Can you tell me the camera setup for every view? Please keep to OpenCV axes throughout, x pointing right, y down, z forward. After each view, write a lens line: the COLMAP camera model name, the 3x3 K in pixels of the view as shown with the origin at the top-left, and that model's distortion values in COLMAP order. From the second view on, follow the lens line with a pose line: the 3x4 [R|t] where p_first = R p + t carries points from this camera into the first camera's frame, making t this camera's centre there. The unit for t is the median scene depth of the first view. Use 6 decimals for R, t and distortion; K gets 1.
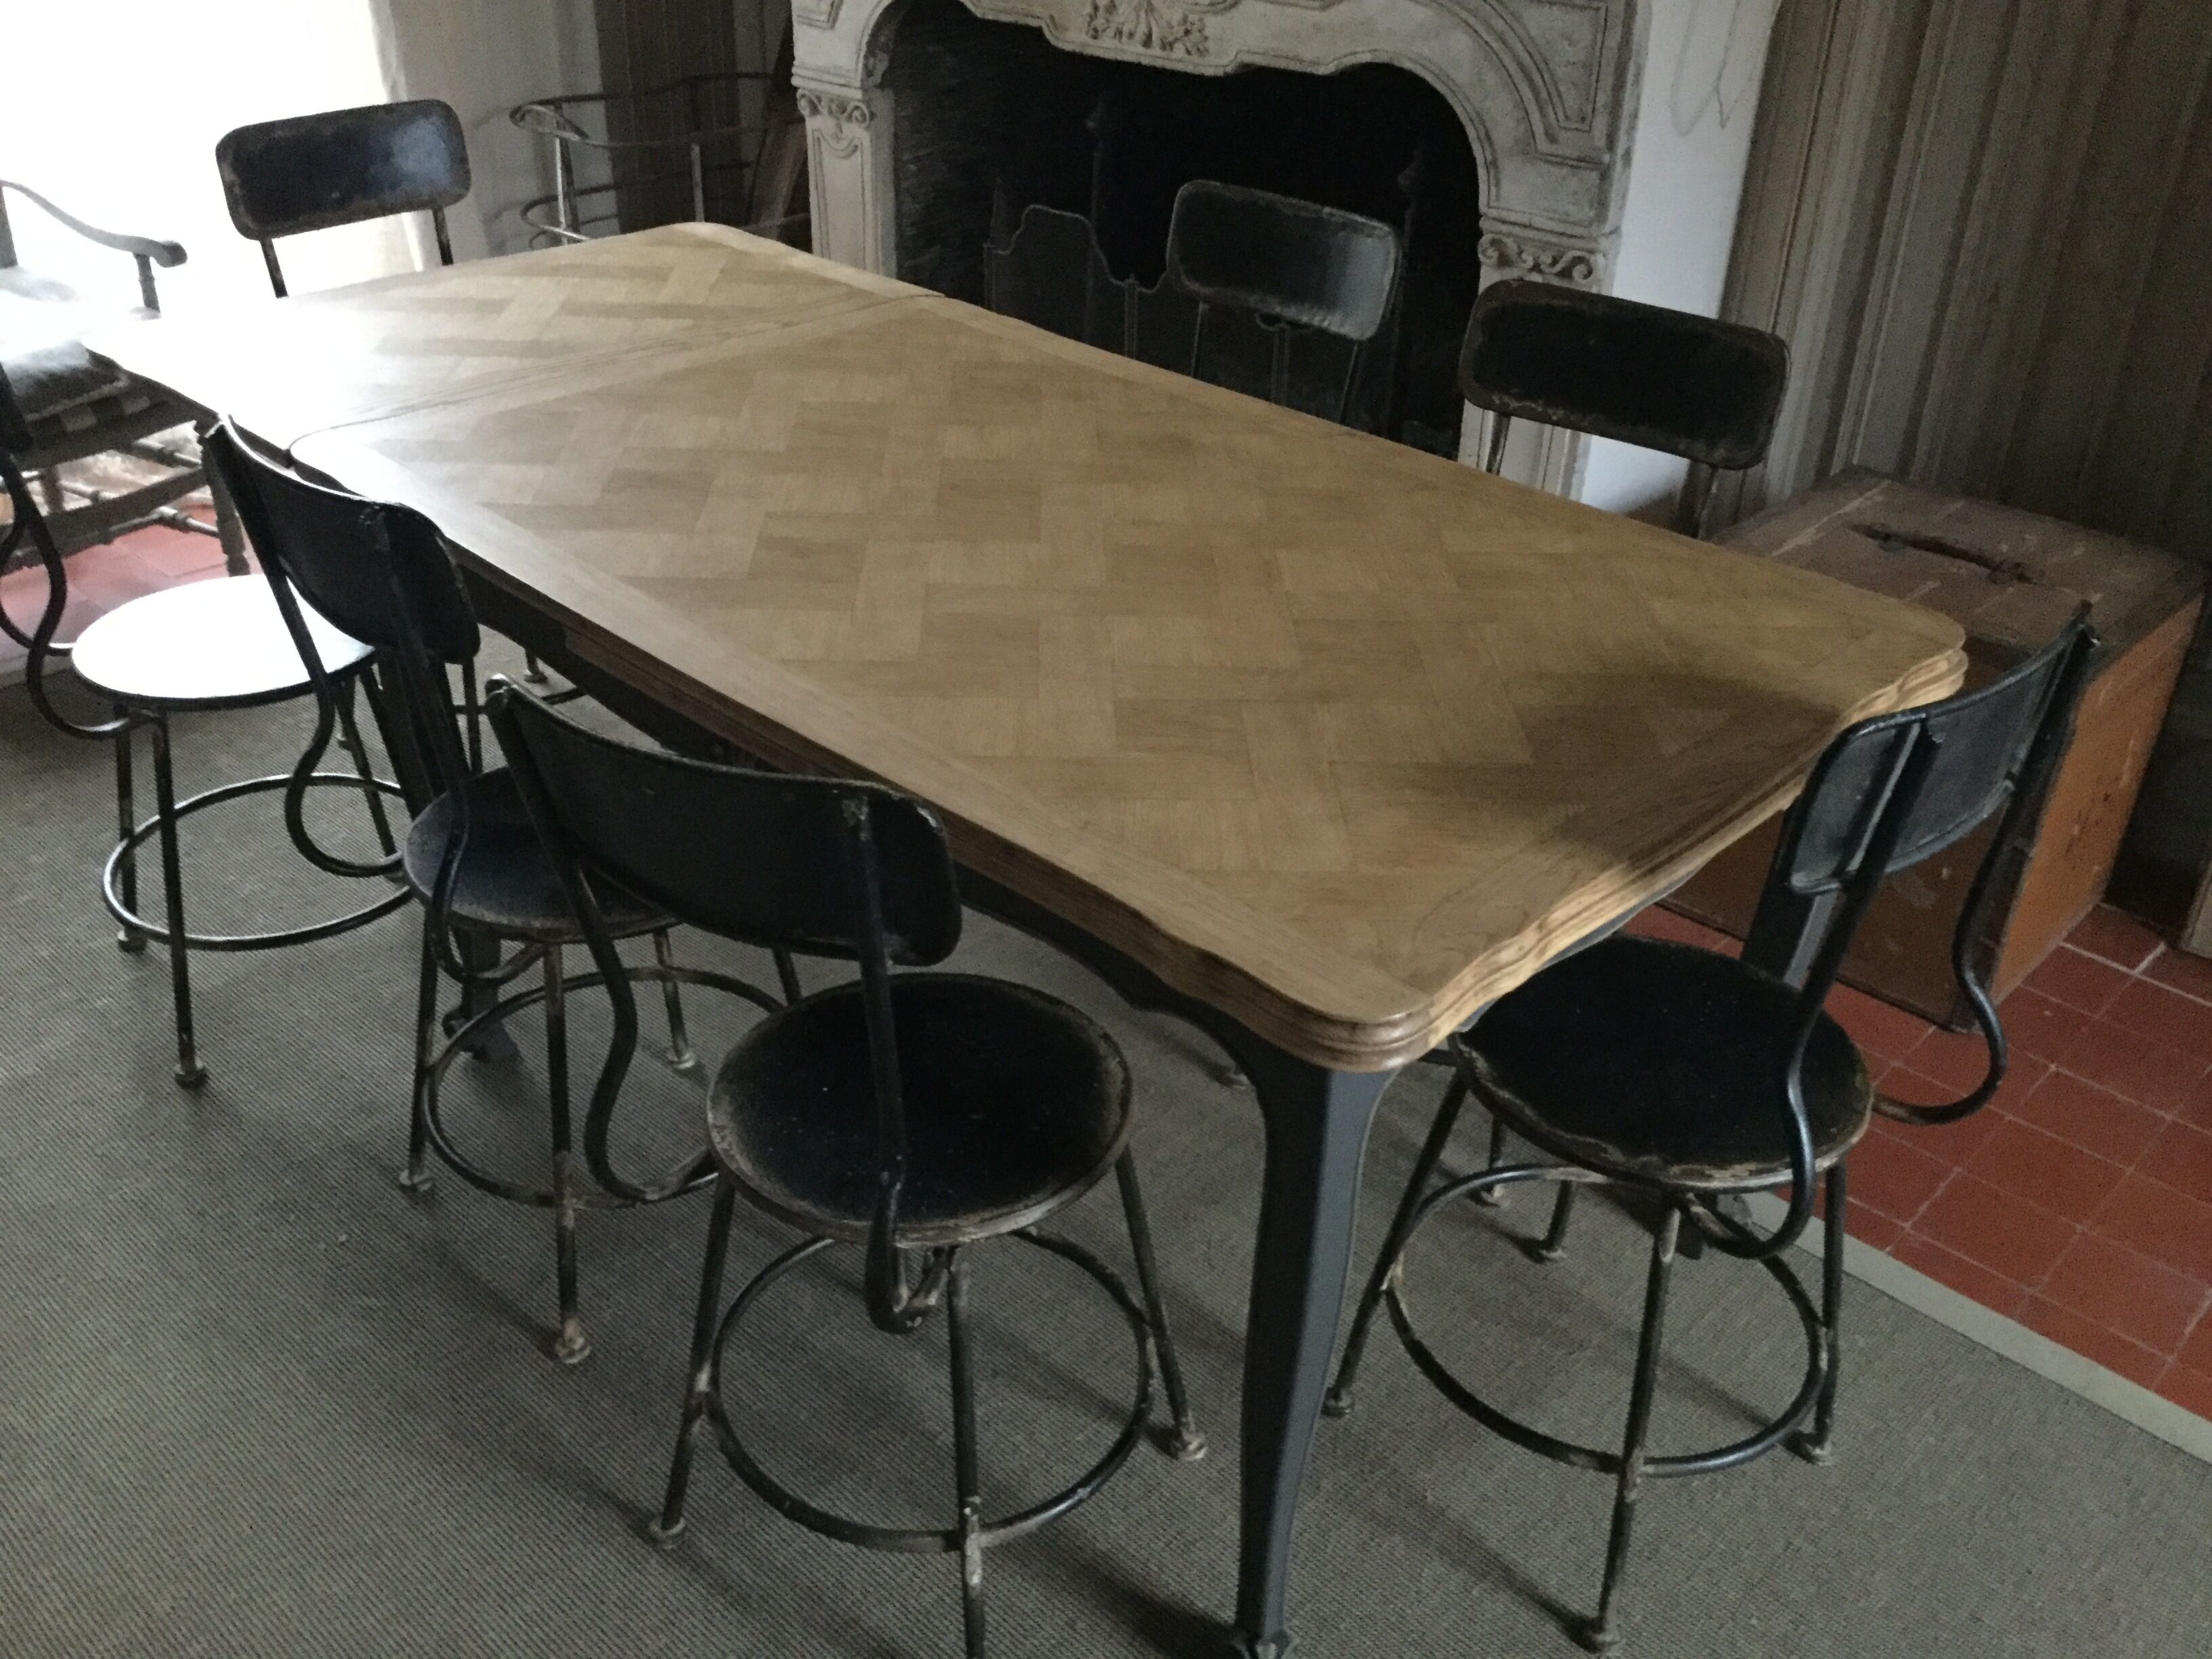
lens RADIAL K [[1983.9, 0, 1099.1], [0, 1983.9, 830.9], [0, 0, 1]] dist [0.073018, -0.146538]
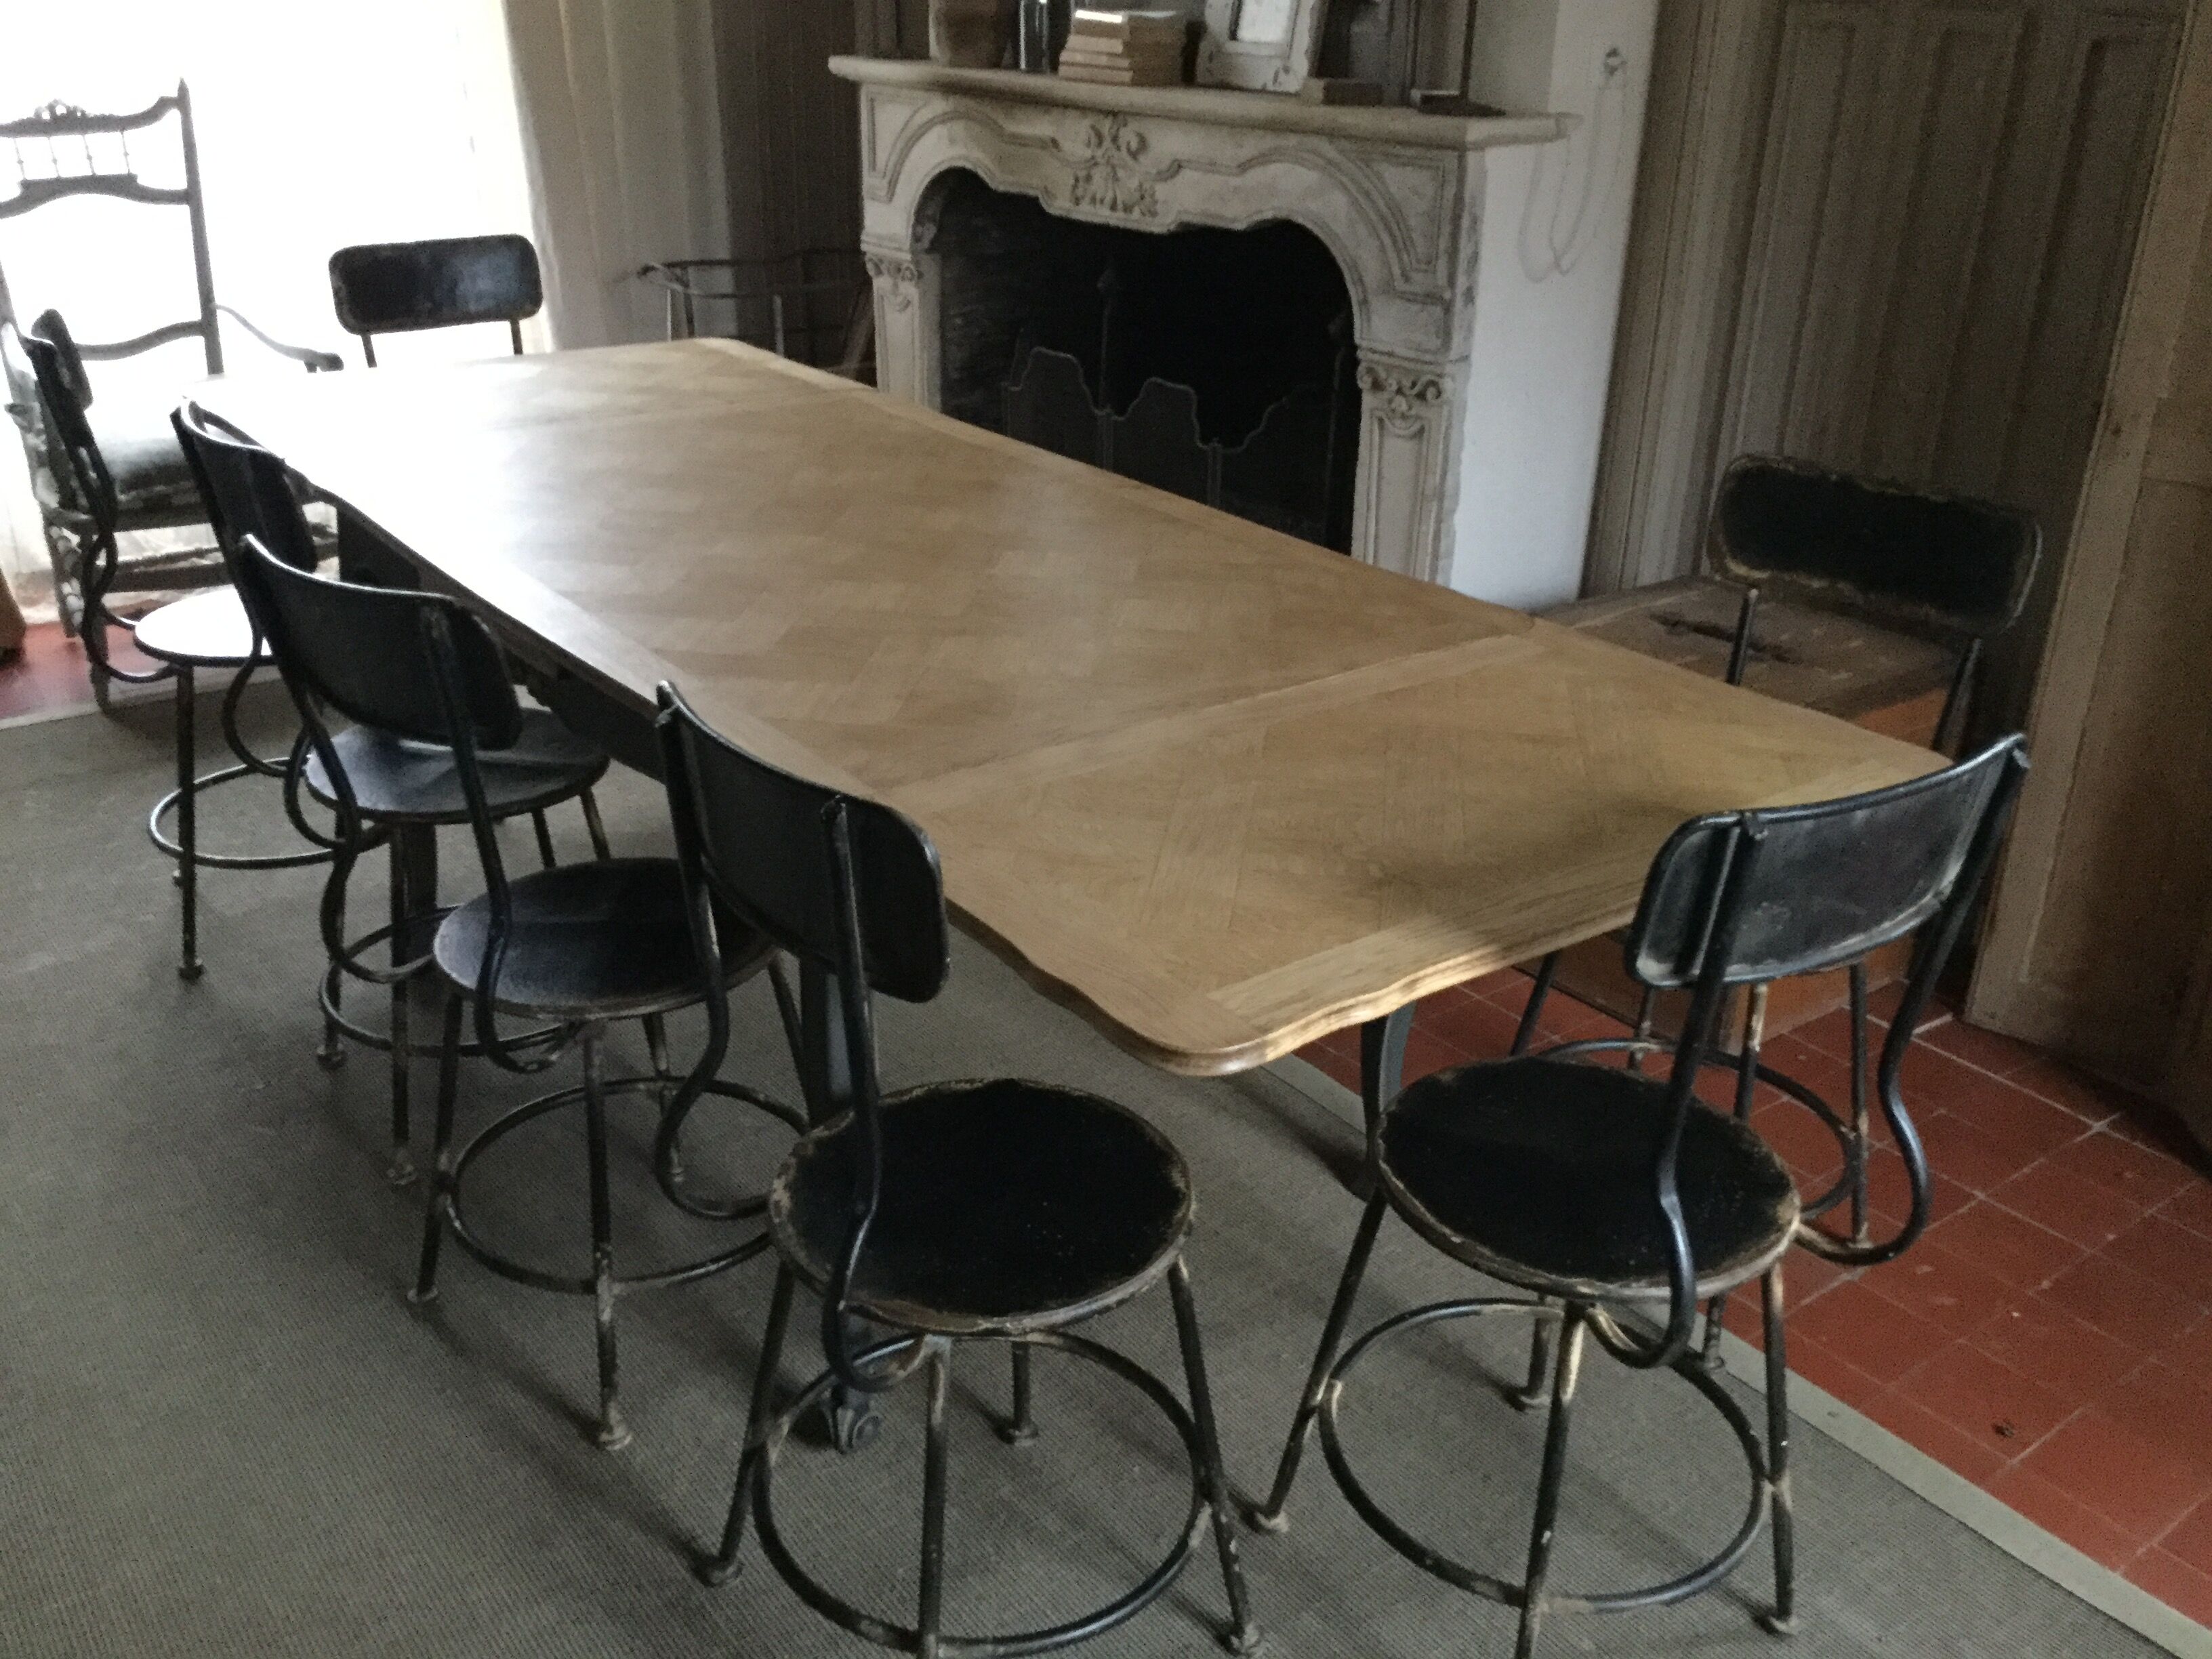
lens RADIAL K [[1934.6, 0, 1104.8], [0, 1934.6, 838.0], [0, 0, 1]] dist [0.088777, -0.128478]
pose [[0.987923, 0.061178, -0.142355, 0.237455], [-0.076098, 0.991886, -0.101840, 0.107249], [0.134969, 0.111443, 0.984563, -0.106923]]
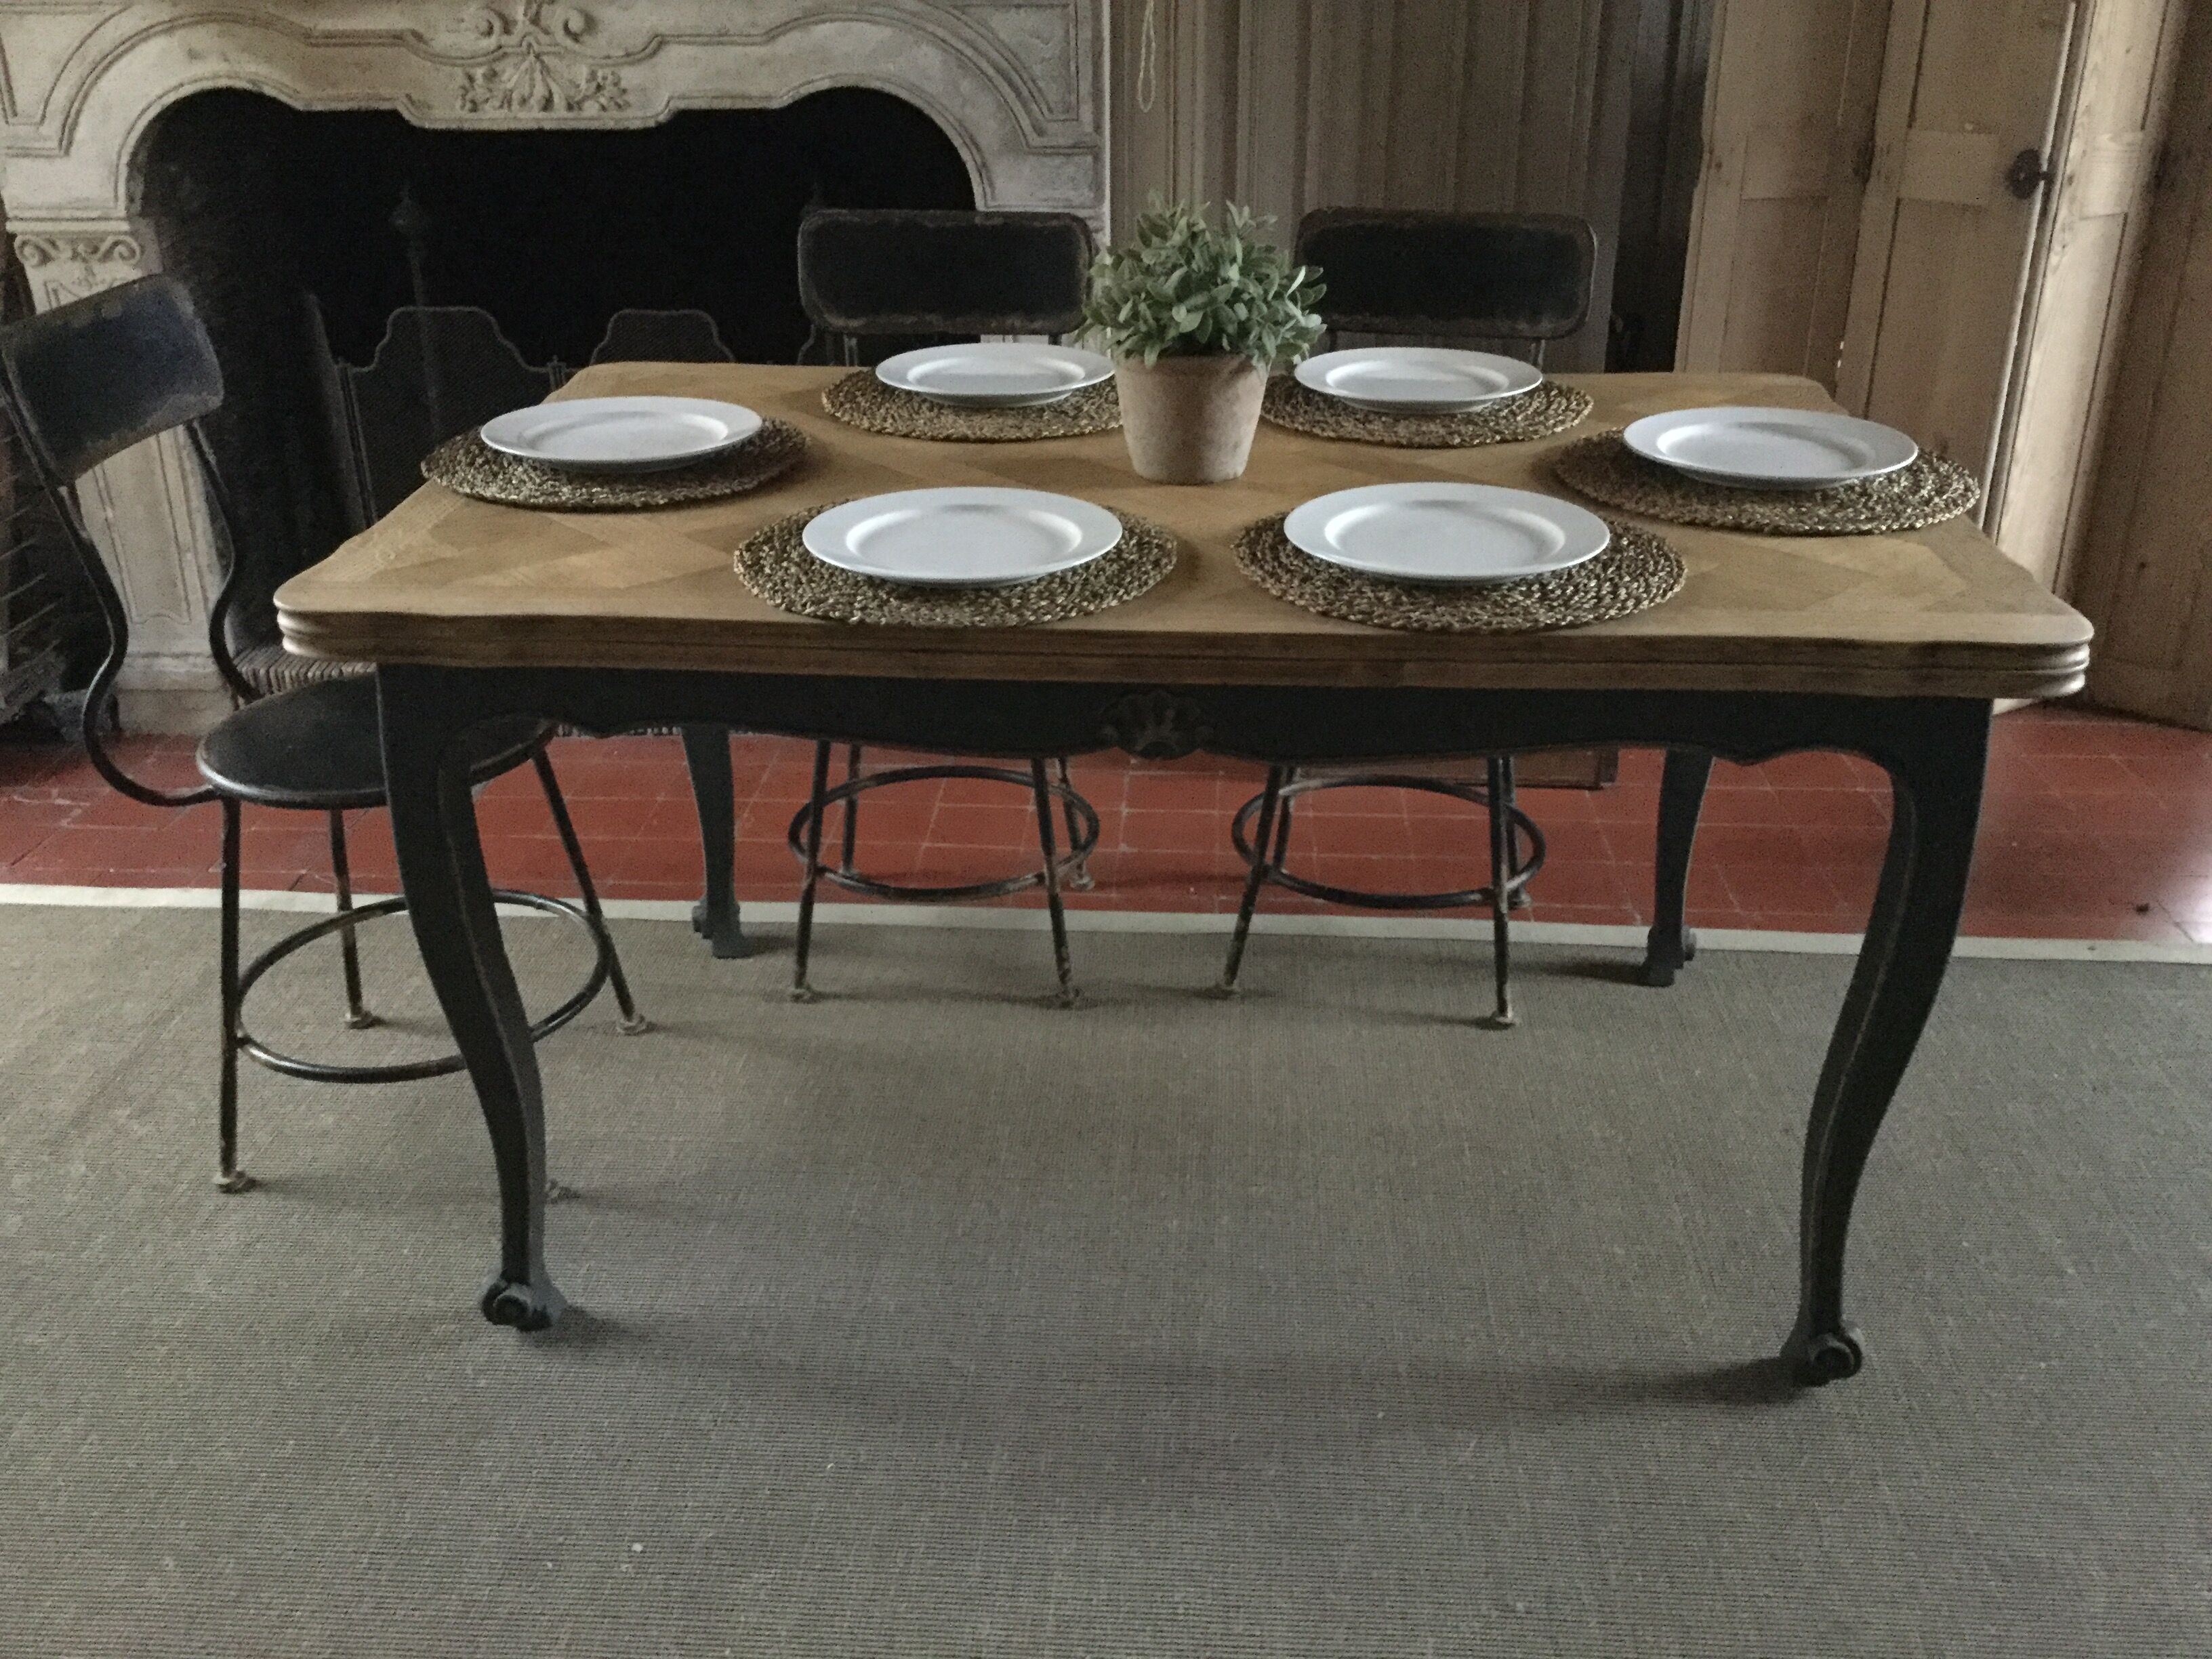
lens RADIAL K [[1988.2, 0, 1106.0], [0, 1988.2, 829.5], [0, 0, 1]] dist [0.067876, -0.129803]
pose [[0.767082, -0.296538, 0.568904, -0.474201], [0.345545, 0.938118, 0.023073, -0.008143], [-0.540541, 0.178883, 0.822080, 0.168454]]
